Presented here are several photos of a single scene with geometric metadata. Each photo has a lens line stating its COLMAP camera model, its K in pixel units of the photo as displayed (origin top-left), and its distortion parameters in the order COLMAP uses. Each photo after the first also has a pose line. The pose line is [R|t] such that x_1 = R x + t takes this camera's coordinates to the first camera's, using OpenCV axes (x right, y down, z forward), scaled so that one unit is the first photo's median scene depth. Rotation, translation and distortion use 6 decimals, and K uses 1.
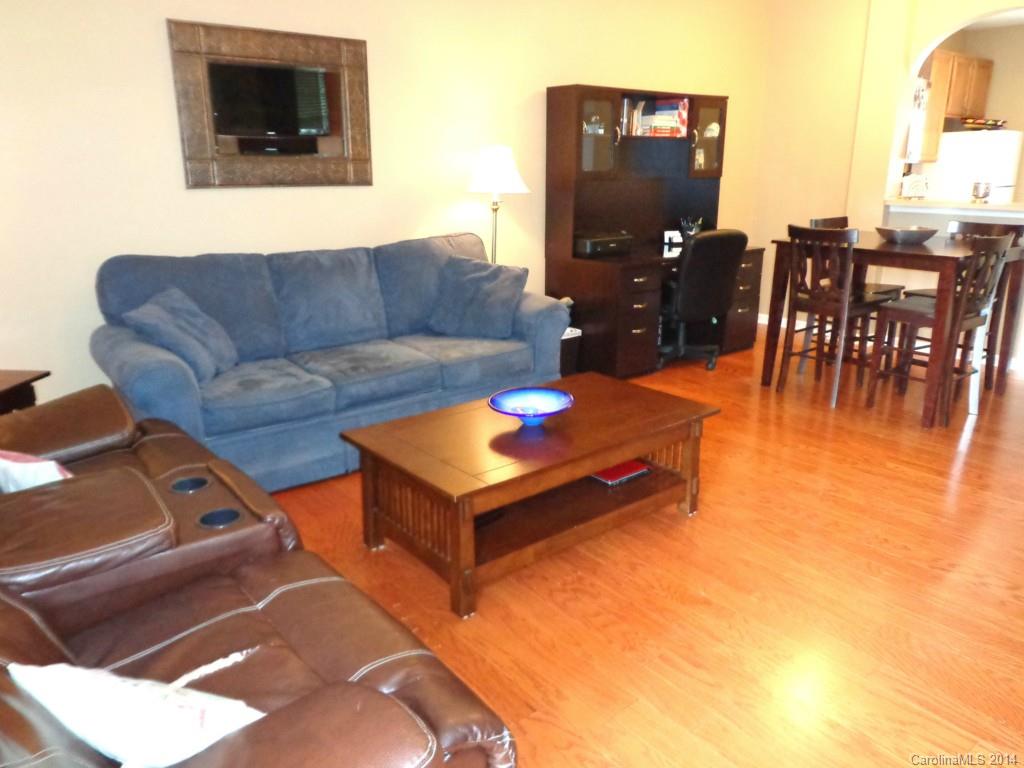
lens RADIAL K [[749.7, 0, 512.2], [0, 749.7, 381.1], [0, 0, 1]] dist [-0.006406, 0.007311]
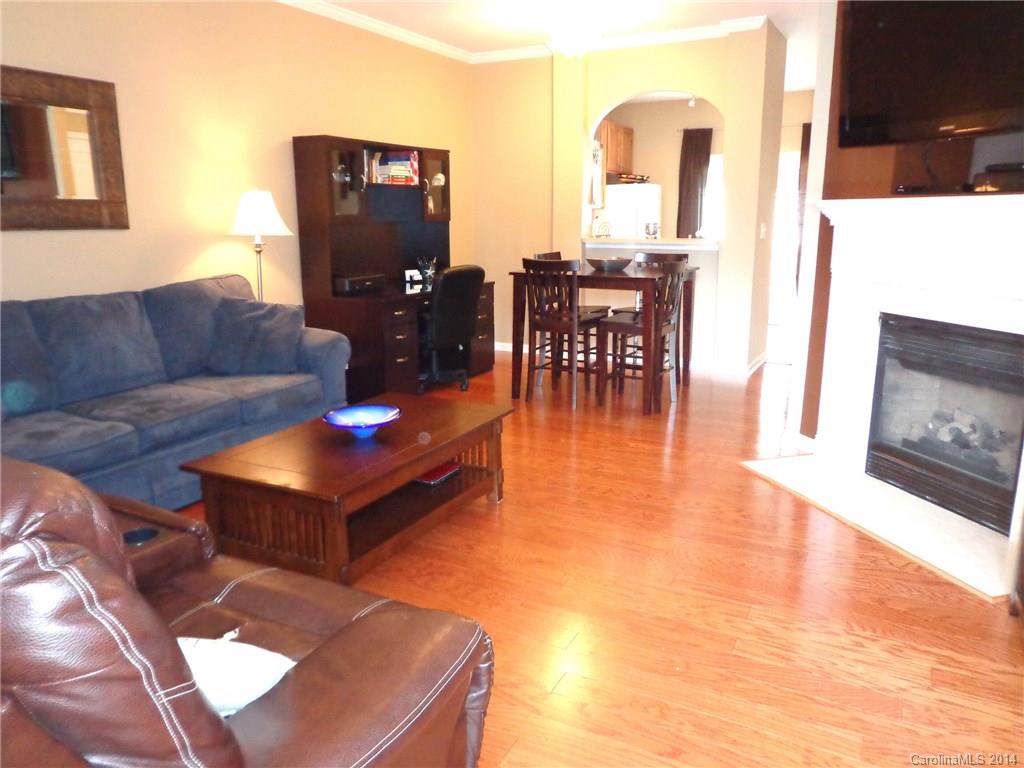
lens RADIAL K [[749.7, 0, 509.9], [0, 749.7, 380.1], [0, 0, 1]] dist [-0.006406, 0.007311]
pose [[0.917305, -0.088397, 0.388249, -0.112188], [0.113862, 0.992564, -0.043029, 0.027039], [-0.381558, 0.083678, 0.920549, -0.055548]]
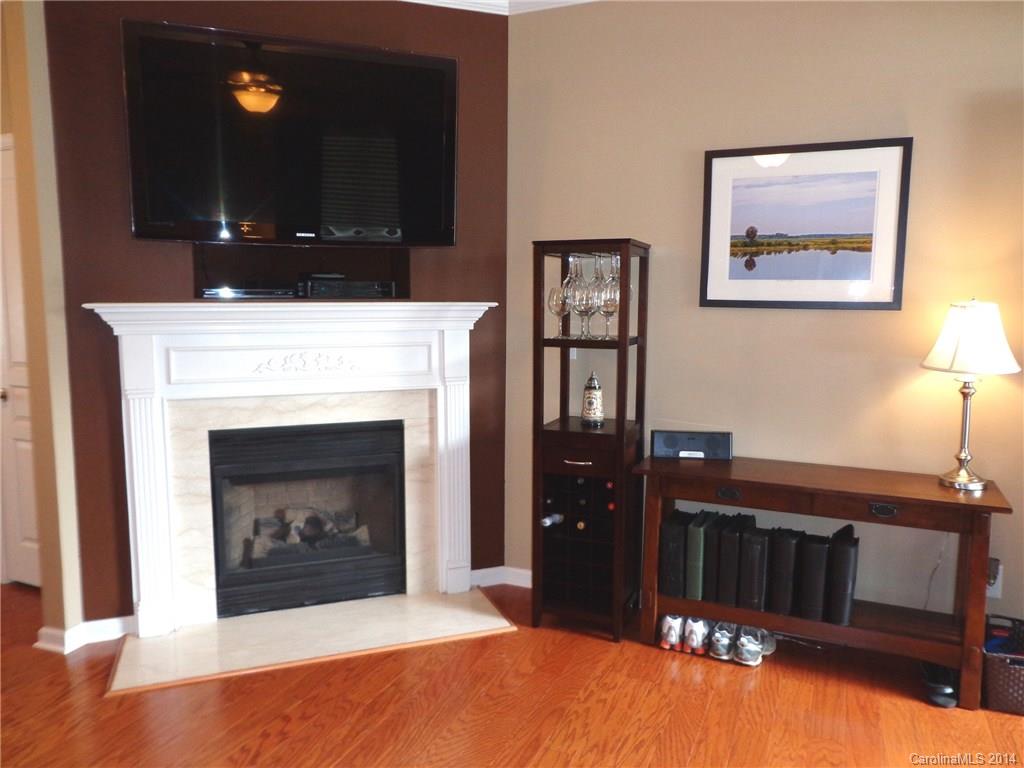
lens RADIAL K [[749.7, 0, 508.2], [0, 749.7, 380.1], [0, 0, 1]] dist [-0.006406, 0.007311]
pose [[-0.452742, -0.101052, 0.885897, -0.159813], [0.251019, 0.938927, 0.235386, -0.161321], [-0.855578, 0.328946, -0.399726, 0.517531]]
